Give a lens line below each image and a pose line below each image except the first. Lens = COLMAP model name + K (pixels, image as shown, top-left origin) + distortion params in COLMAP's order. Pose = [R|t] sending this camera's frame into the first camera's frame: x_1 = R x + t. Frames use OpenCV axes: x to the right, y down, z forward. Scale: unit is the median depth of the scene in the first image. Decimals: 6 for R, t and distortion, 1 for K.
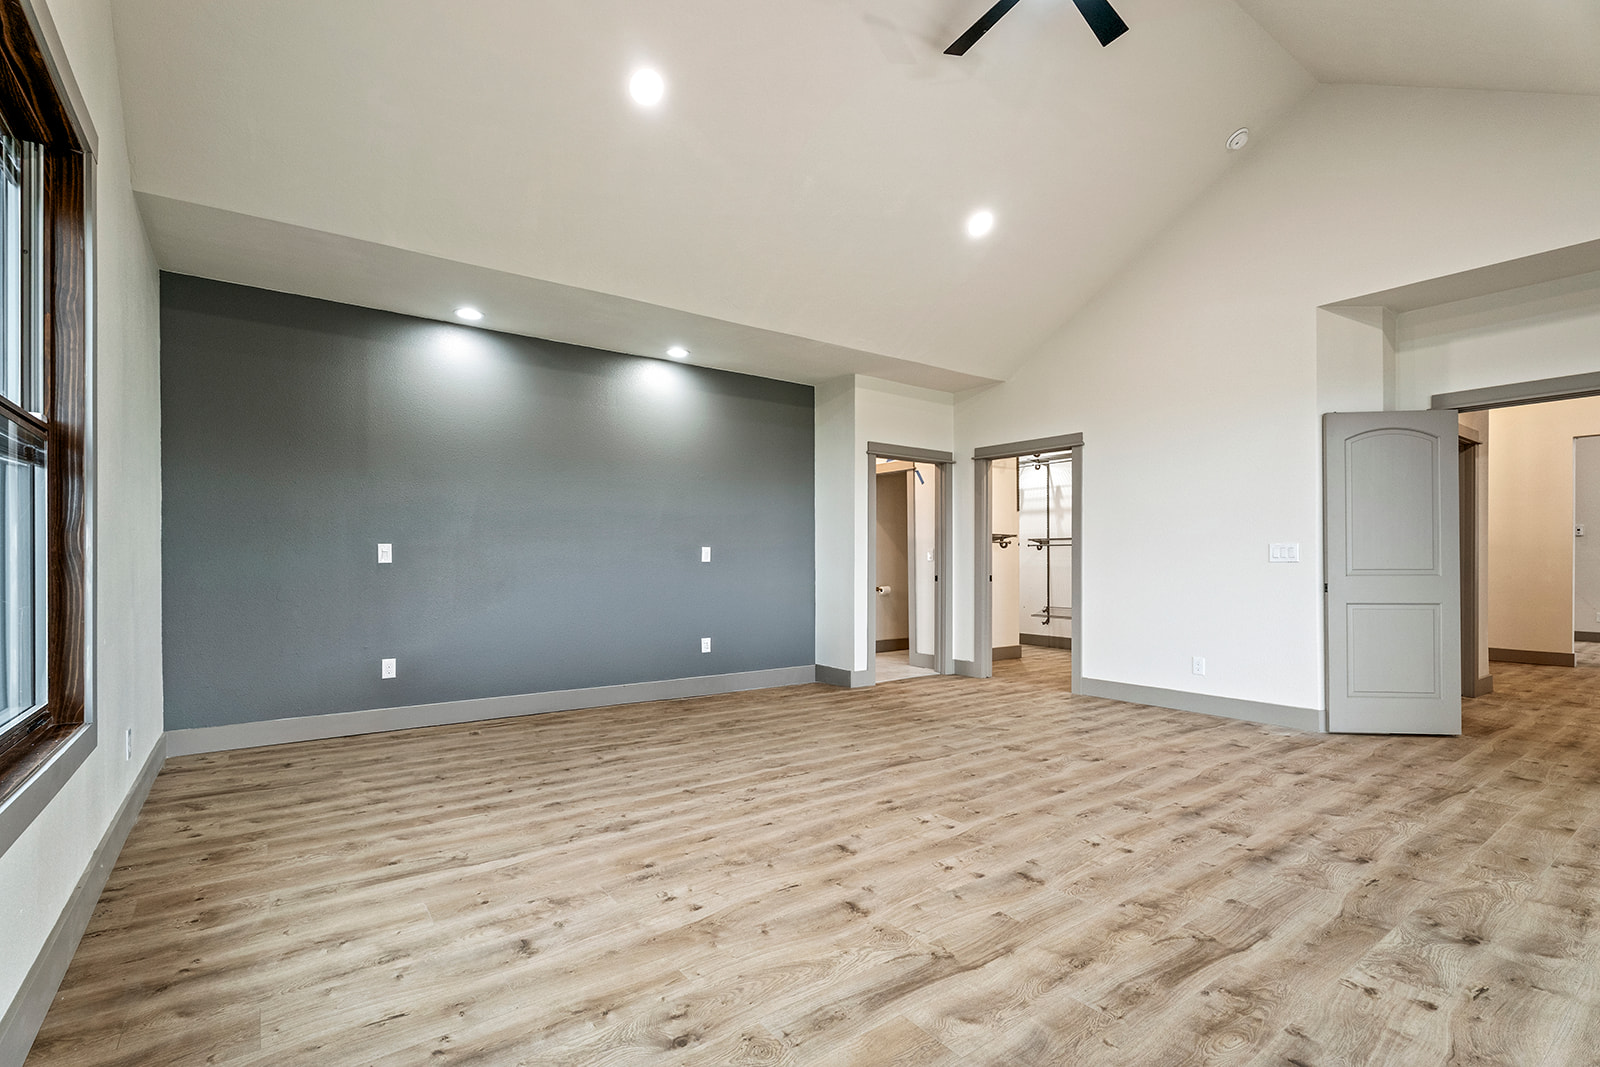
lens RADIAL K [[712.6, 0, 791.0], [0, 712.6, 555.0], [0, 0, 1]] dist [-0.000088, -0.001559]
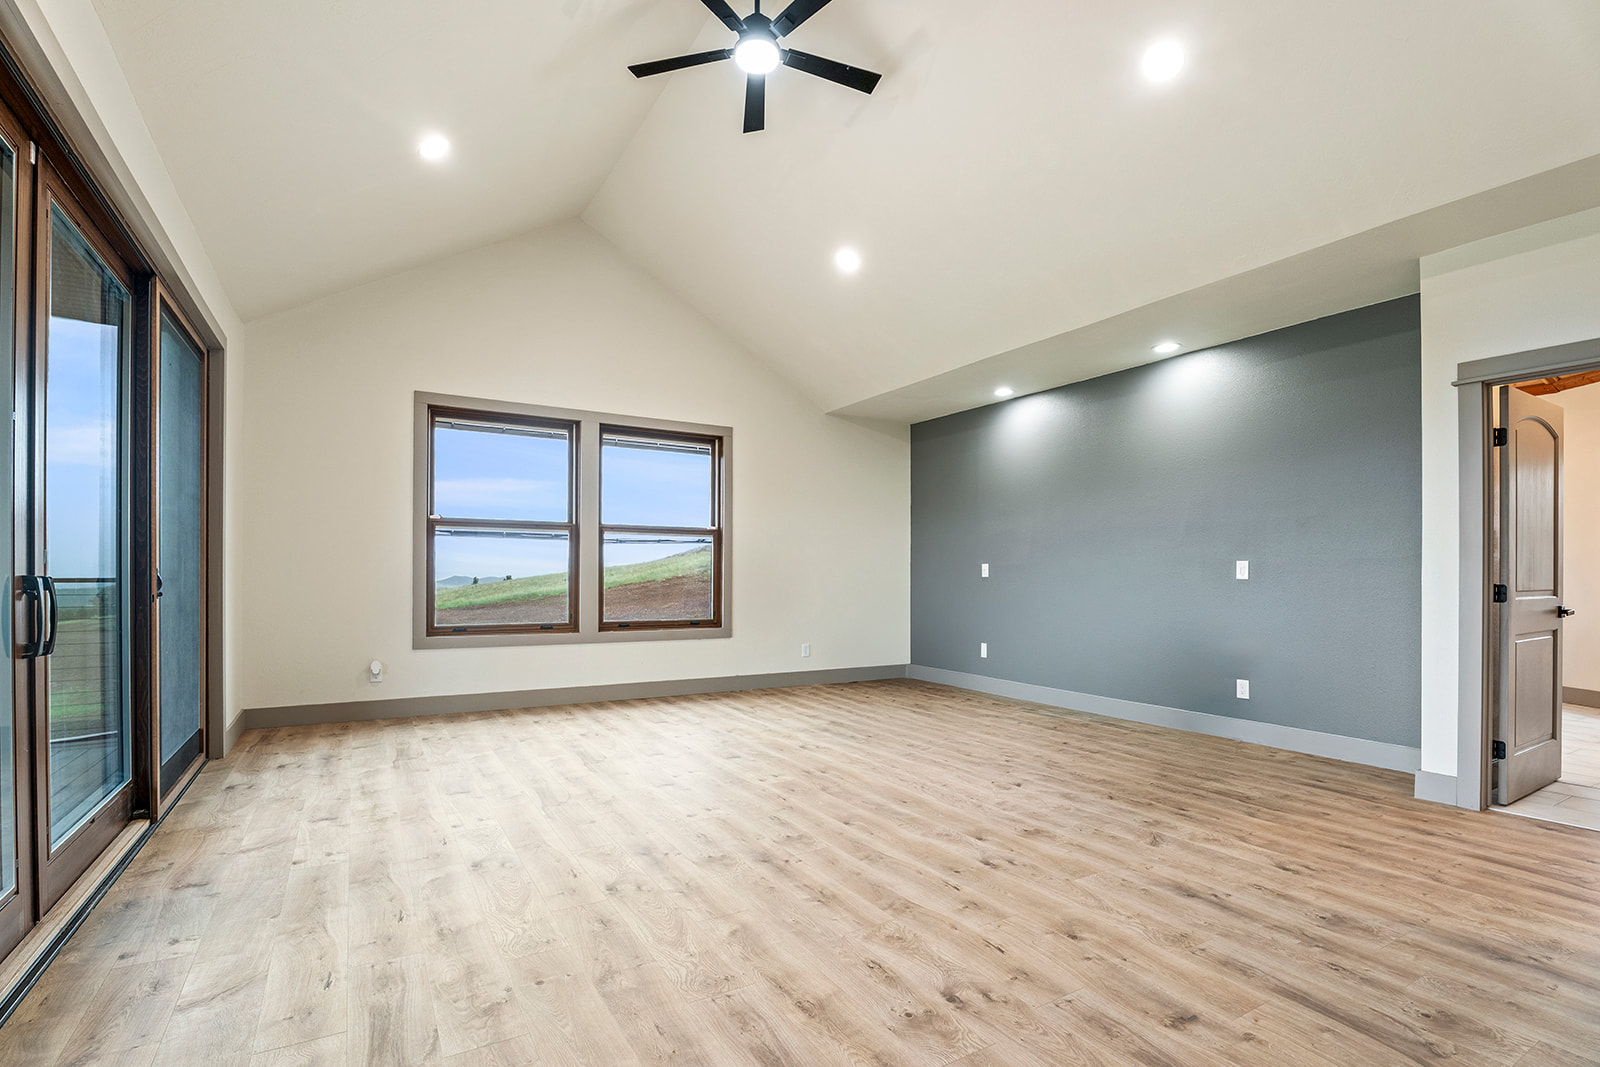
lens RADIAL K [[731.6, 0, 792.7], [0, 731.6, 574.9], [0, 0, 1]] dist [-0.005343, -0.000532]
pose [[-0.076364, 0.002713, -0.997076, 1.344870], [0.001279, 0.999996, 0.002623, 0.003415], [0.997079, -0.001075, -0.076367, 1.005834]]
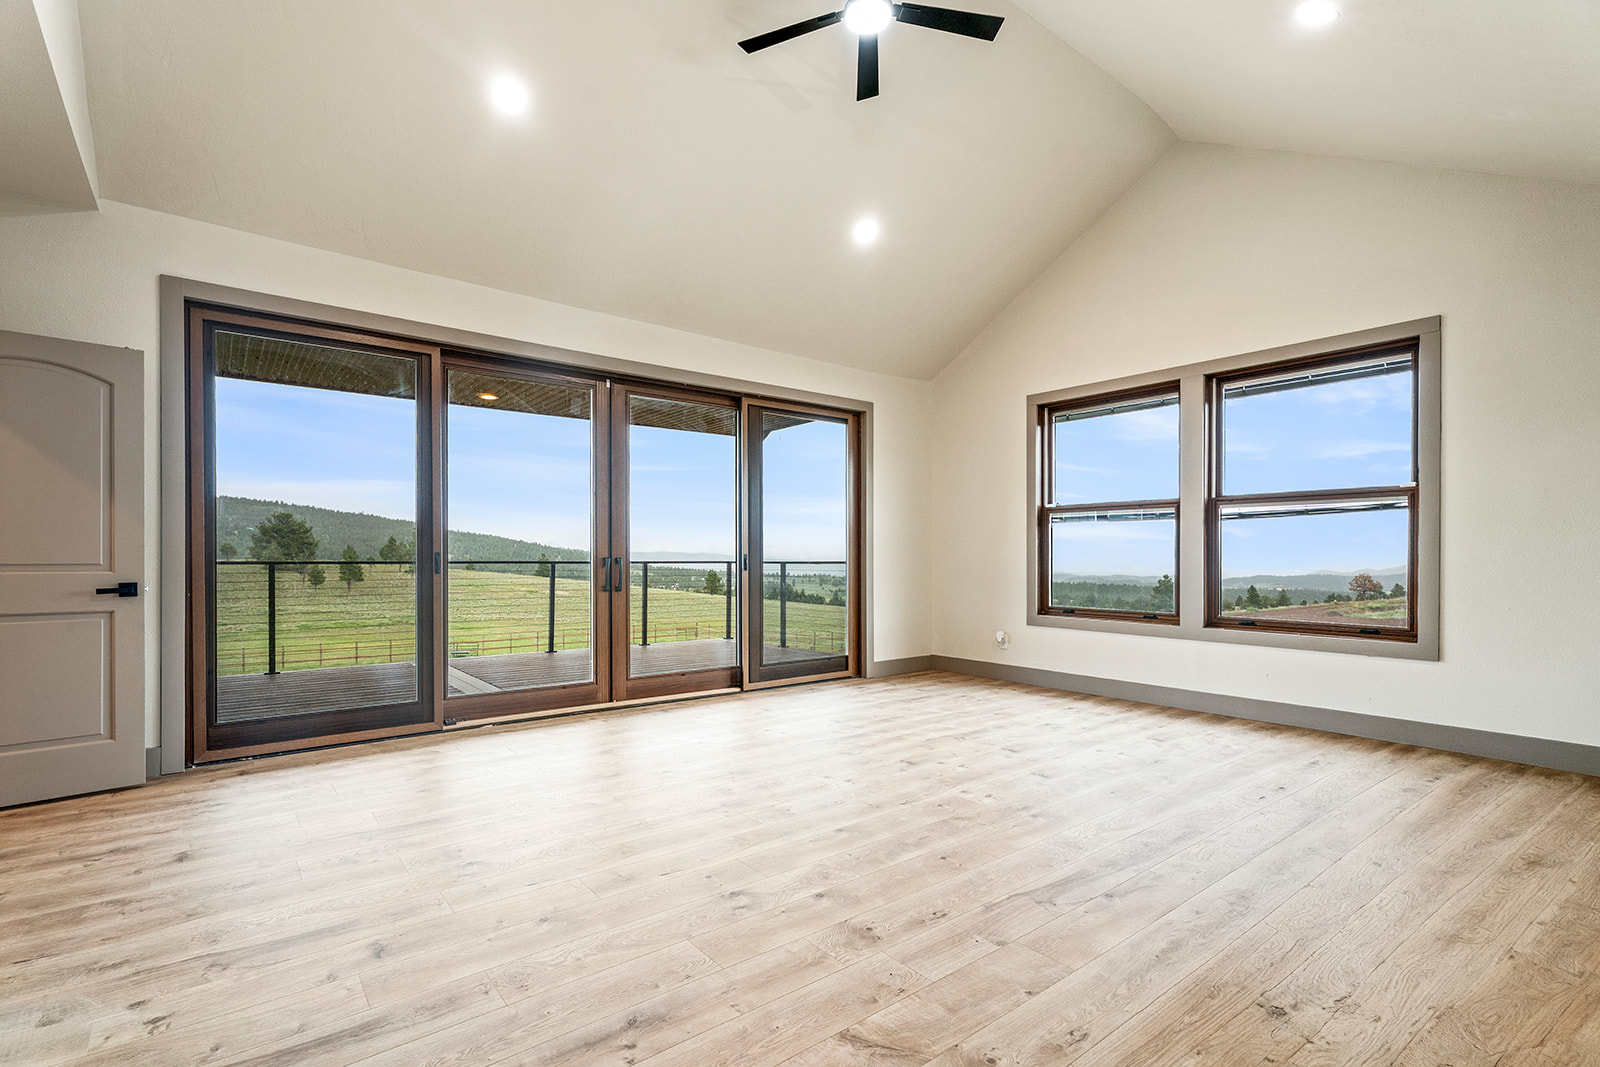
lens RADIAL K [[752.4, 0, 798.9], [0, 752.4, 562.7], [0, 0, 1]] dist [-0.002470, -0.000300]
pose [[-0.998517, -0.002074, -0.054409, 0.476683], [-0.001955, 0.999996, -0.002242, 0.021421], [0.054413, -0.002132, -0.998516, 1.882652]]
